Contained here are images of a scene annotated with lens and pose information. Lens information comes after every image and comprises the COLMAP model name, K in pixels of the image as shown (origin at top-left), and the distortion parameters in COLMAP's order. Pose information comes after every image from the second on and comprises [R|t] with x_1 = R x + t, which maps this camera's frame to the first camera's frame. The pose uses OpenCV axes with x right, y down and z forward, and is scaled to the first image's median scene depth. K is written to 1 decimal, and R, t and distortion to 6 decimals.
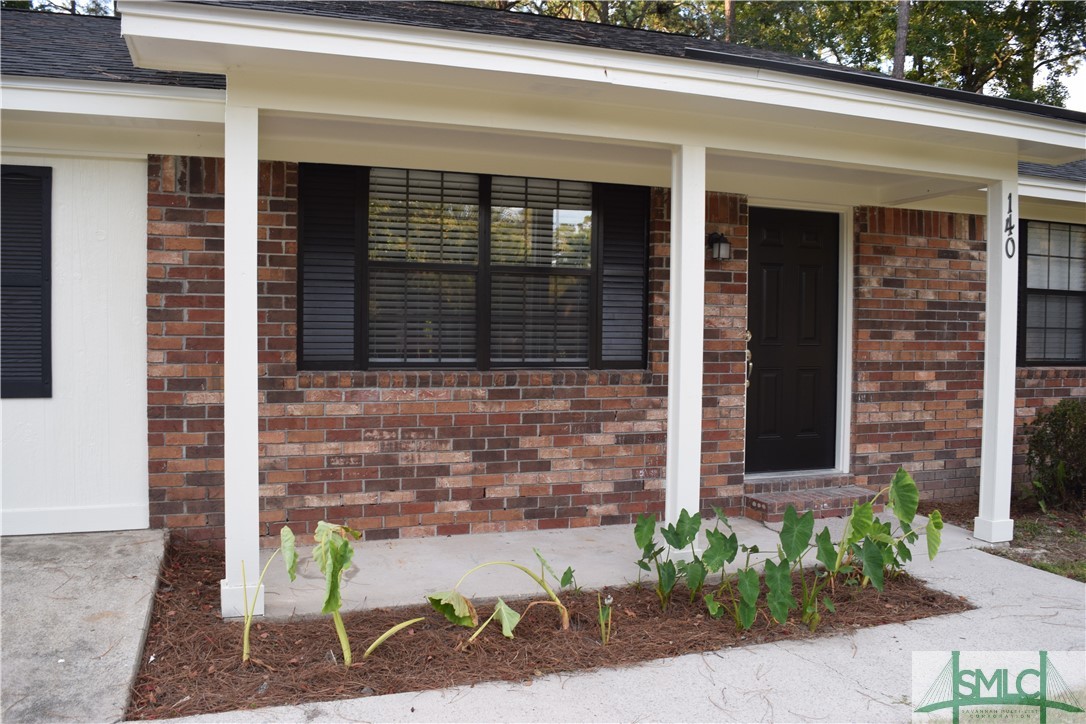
lens RADIAL K [[861.5, 0, 543.2], [0, 861.5, 362.6], [0, 0, 1]] dist [-0.077099, 0.006643]
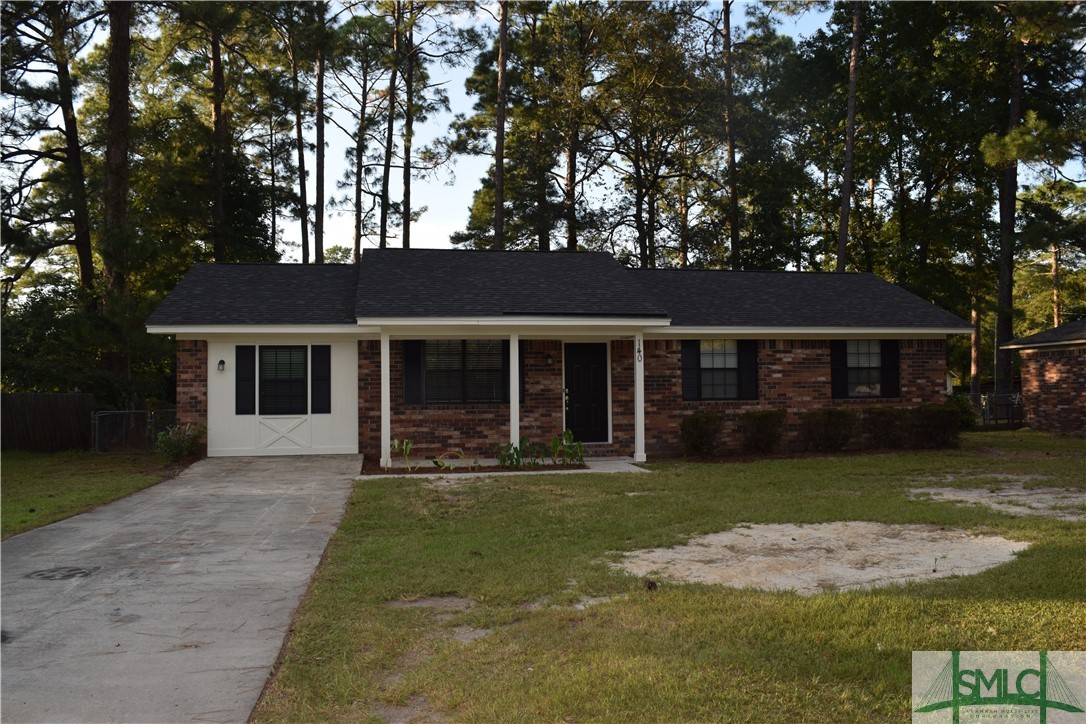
lens RADIAL K [[861.5, 0, 542.9], [0, 861.5, 362.9], [0, 0, 1]] dist [-0.077099, 0.006643]
pose [[0.981193, -0.016478, -0.192322, 0.807384], [0.008960, 0.999164, -0.039898, -0.013173], [0.192819, 0.037424, 0.980520, -1.959214]]
